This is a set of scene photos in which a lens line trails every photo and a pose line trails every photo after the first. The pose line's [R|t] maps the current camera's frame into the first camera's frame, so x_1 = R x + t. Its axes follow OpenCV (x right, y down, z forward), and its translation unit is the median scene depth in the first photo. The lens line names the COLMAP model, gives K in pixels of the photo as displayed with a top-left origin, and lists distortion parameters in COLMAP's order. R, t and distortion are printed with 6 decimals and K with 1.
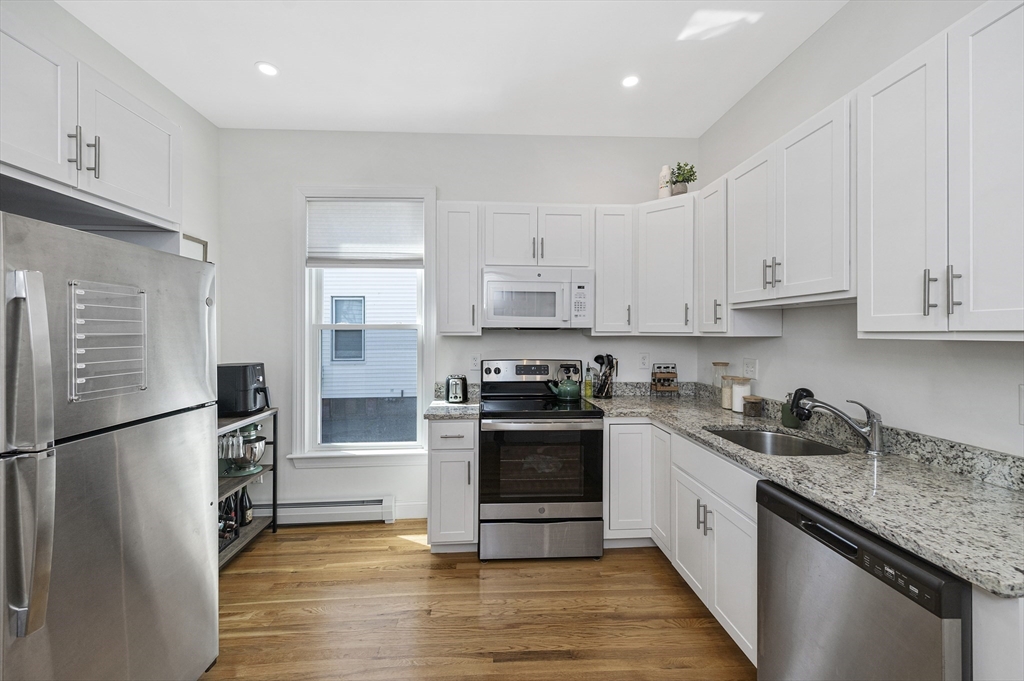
lens RADIAL K [[410.4, 0, 510.4], [0, 410.4, 331.4], [0, 0, 1]] dist [0.006288, -0.000087]
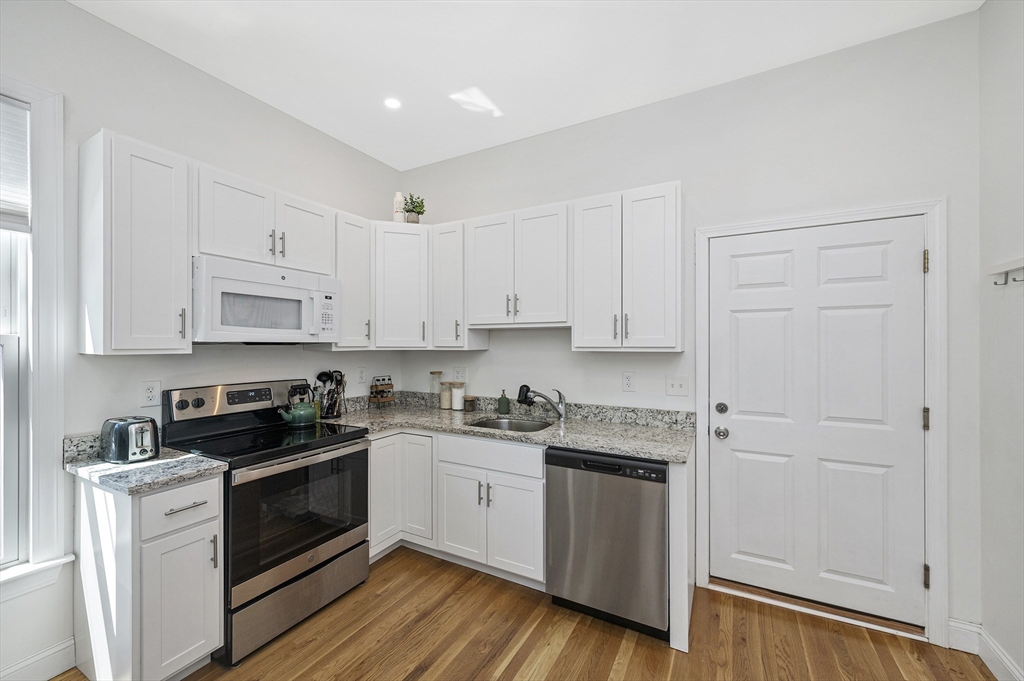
lens RADIAL K [[407.3, 0, 508.5], [0, 407.3, 344.9], [0, 0, 1]] dist [0.006358, 0.000166]
pose [[0.530336, -0.004598, 0.847775, -0.375403], [-0.001247, 0.999980, 0.006203, -0.009744], [-0.847787, -0.004347, 0.530320, 0.186398]]
